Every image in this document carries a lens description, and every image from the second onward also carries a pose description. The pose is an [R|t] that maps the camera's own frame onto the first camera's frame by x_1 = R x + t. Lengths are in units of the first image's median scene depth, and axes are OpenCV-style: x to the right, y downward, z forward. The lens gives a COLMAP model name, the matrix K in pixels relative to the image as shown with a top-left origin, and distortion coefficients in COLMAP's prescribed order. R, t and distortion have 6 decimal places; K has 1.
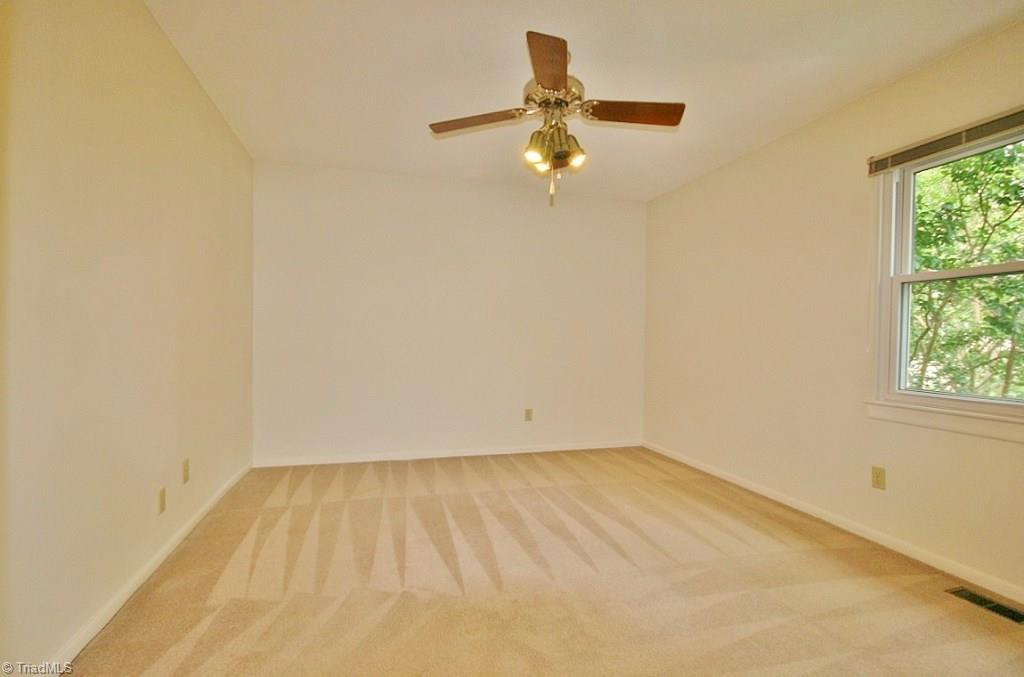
lens RADIAL K [[483.4, 0, 513.6], [0, 483.4, 345.8], [0, 0, 1]] dist [0.001724, -0.012328]
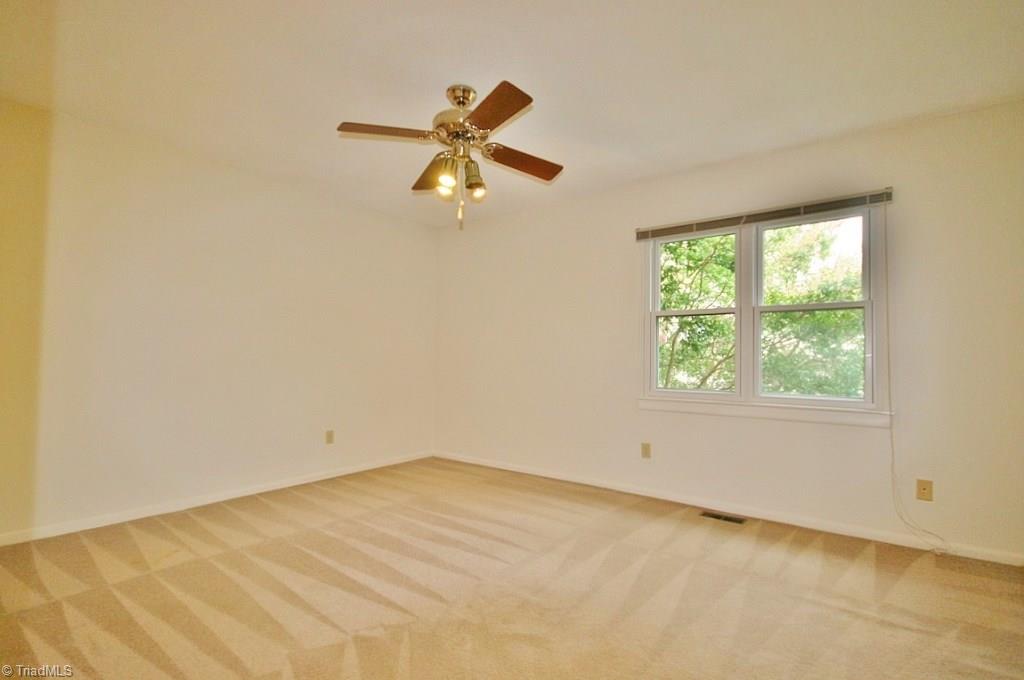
lens RADIAL K [[479.6, 0, 520.0], [0, 479.6, 348.5], [0, 0, 1]] dist [-0.015667, -0.000351]
pose [[0.796895, 0.005246, 0.604095, -0.422372], [0.012093, 0.999623, -0.024634, -0.000391], [-0.603997, 0.026936, 0.796532, 0.079618]]
